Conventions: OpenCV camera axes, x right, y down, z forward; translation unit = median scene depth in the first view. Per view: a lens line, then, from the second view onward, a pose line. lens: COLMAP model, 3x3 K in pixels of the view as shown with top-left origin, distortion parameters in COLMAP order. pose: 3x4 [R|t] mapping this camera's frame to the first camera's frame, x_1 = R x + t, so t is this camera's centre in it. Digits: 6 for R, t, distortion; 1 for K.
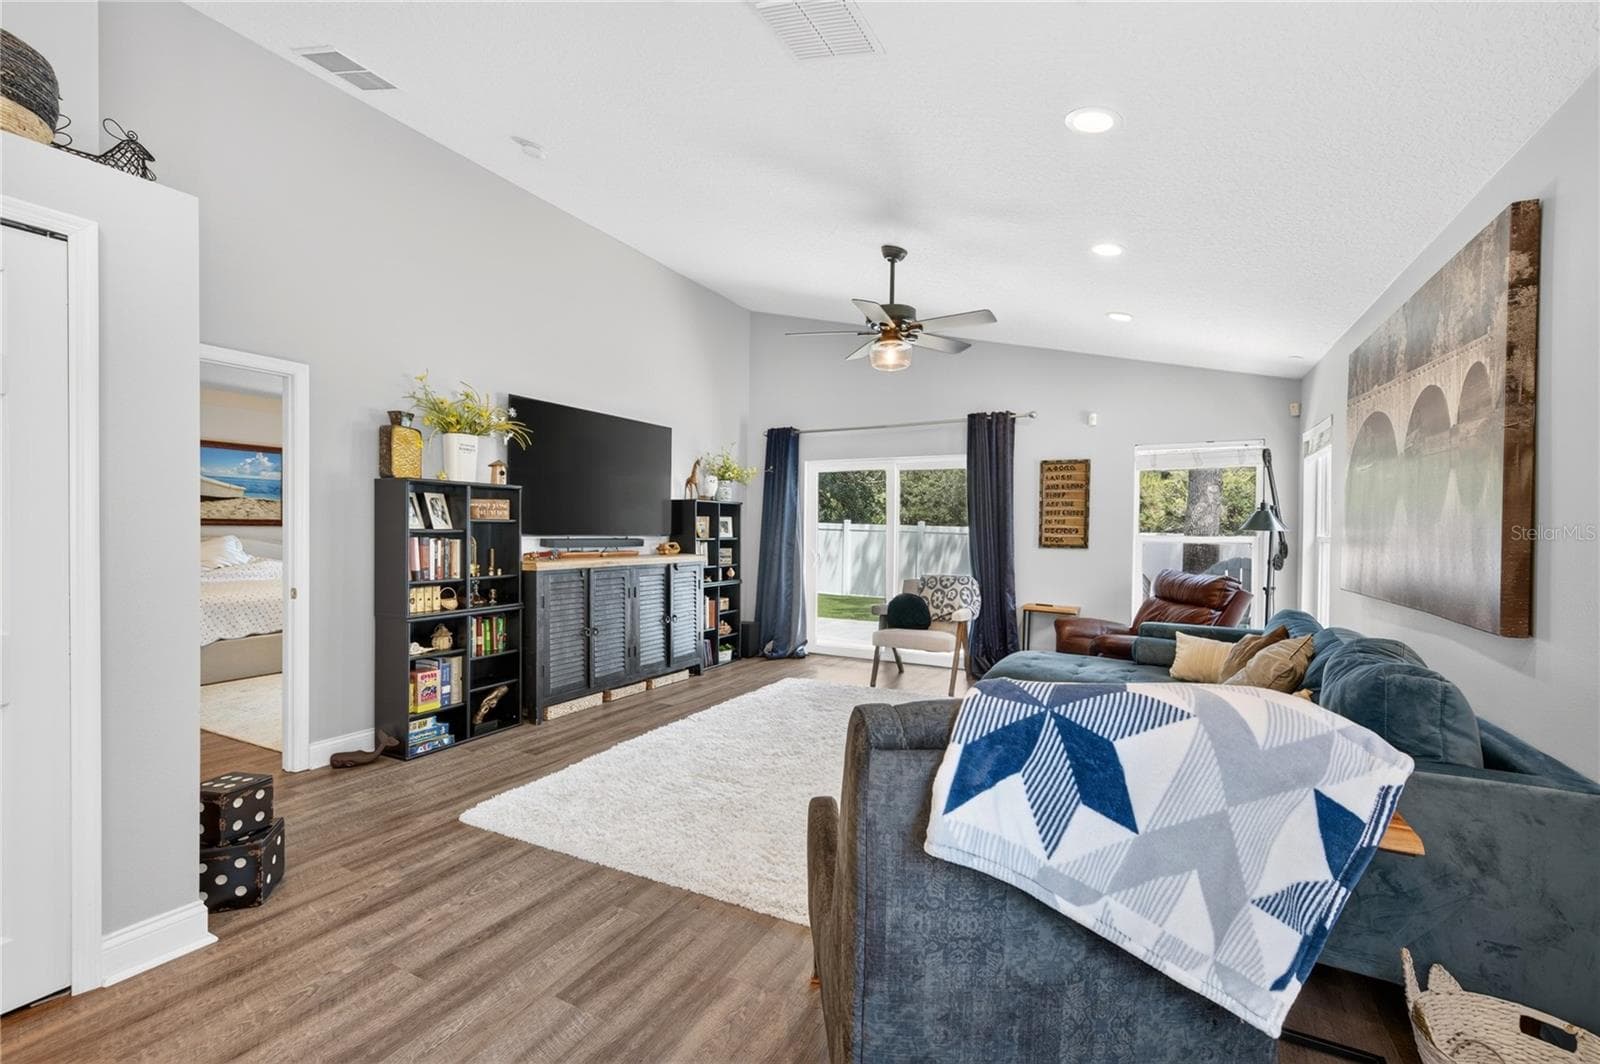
lens RADIAL K [[673.5, 0, 802.9], [0, 673.5, 534.8], [0, 0, 1]] dist [0.001313, -0.000298]
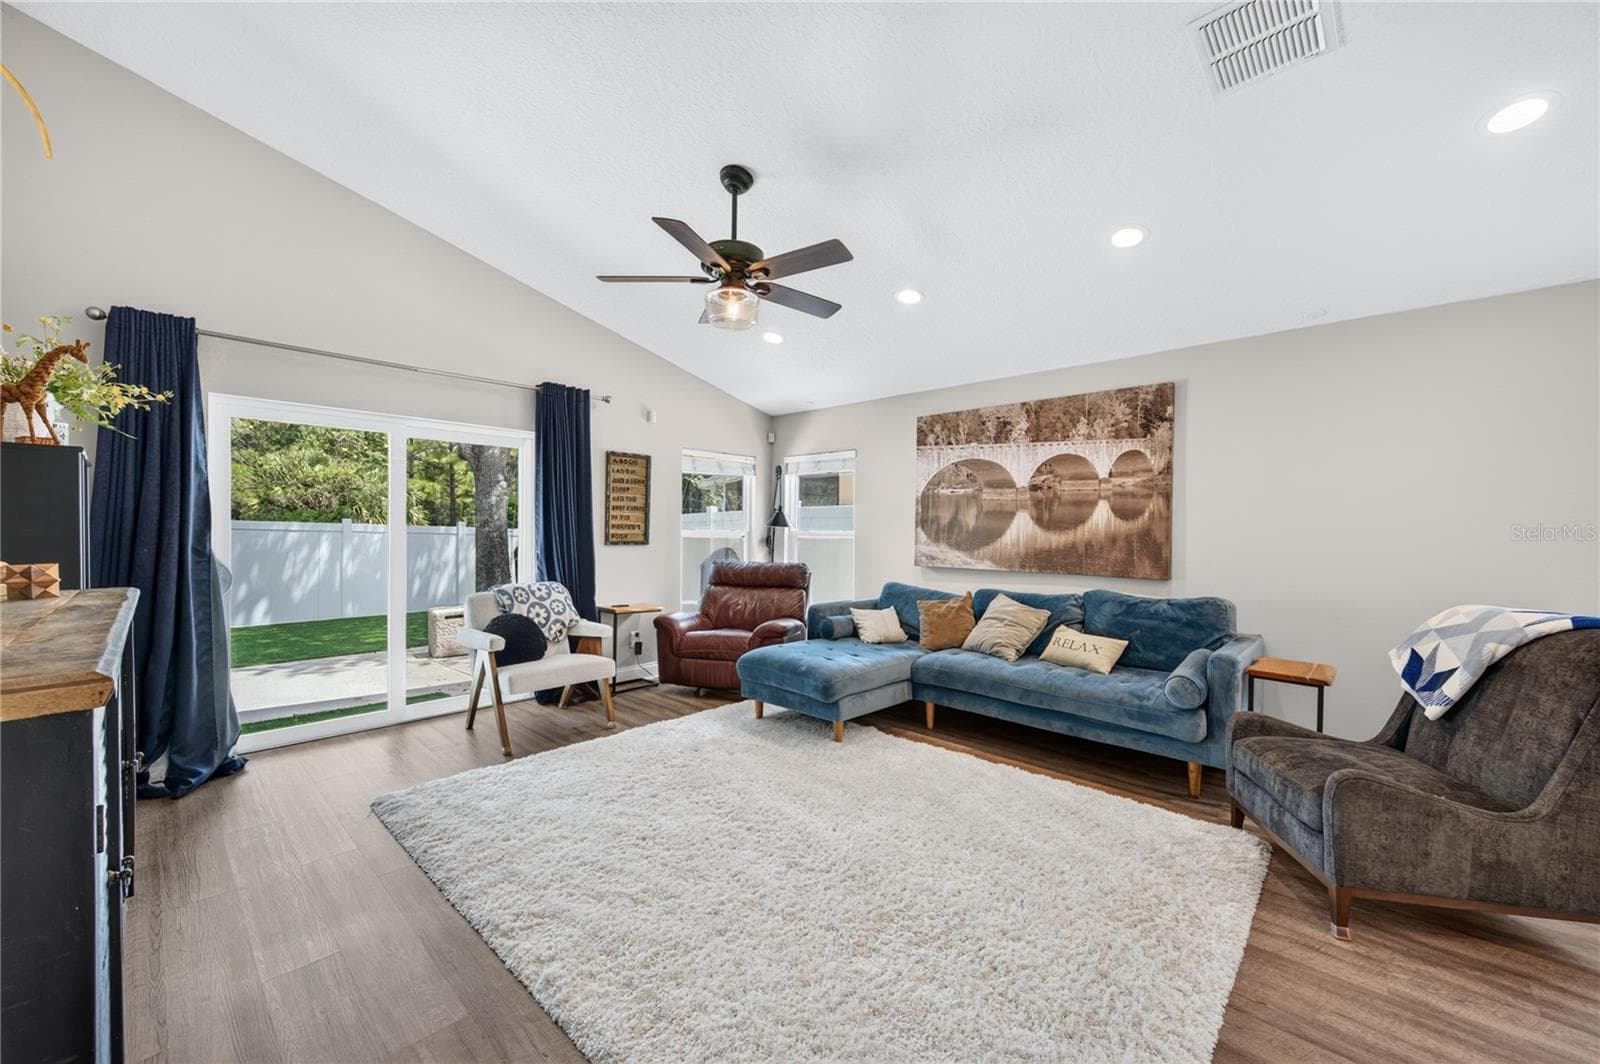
lens RADIAL K [[619.0, 0, 798.3], [0, 619.0, 540.1], [0, 0, 1]] dist [0.000405, -0.000324]
pose [[0.261457, -0.027482, 0.964824, -0.405239], [0.002659, 0.999611, 0.027753, -0.011014], [-0.965212, -0.004691, 0.261428, 0.532681]]
